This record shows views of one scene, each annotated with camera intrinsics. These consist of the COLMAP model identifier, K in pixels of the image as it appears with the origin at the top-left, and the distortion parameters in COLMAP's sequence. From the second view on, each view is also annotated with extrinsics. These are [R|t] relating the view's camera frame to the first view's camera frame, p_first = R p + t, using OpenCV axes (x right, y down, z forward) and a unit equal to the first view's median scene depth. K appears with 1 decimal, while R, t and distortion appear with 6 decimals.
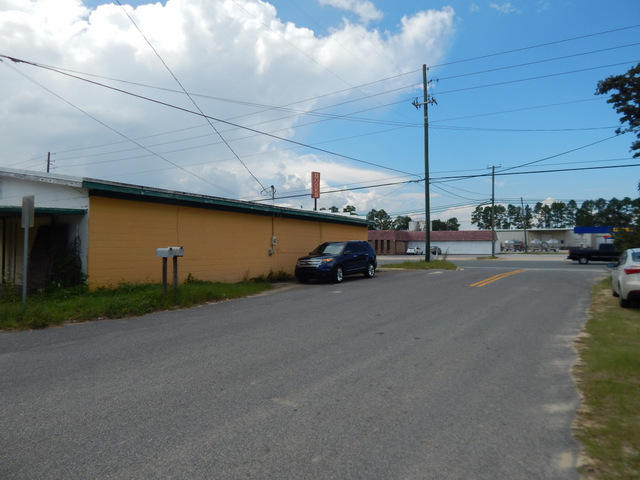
lens RADIAL K [[422.1, 0, 320.0], [0, 422.1, 240.0], [0, 0, 1]] dist [0.002297, -0.000018]
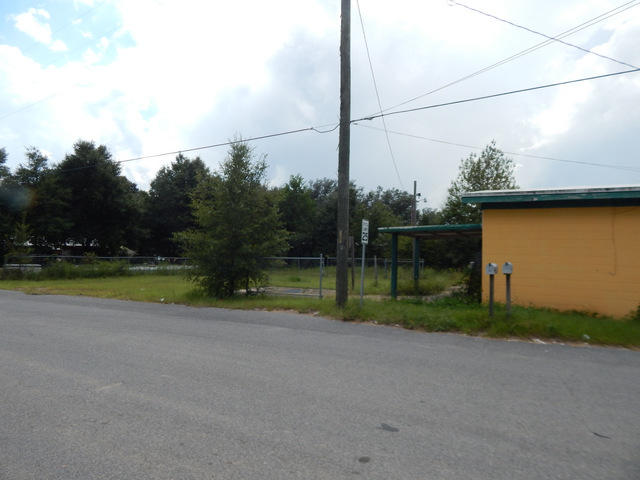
lens RADIAL K [[410.6, 0, 320.0], [0, 410.6, 240.0], [0, 0, 1]] dist [0.001010, -0.000031]
pose [[0.116619, -0.049563, -0.991939, 0.429430], [0.001890, 0.998763, -0.049681, 0.016195], [0.993175, 0.003919, 0.116568, 0.555521]]
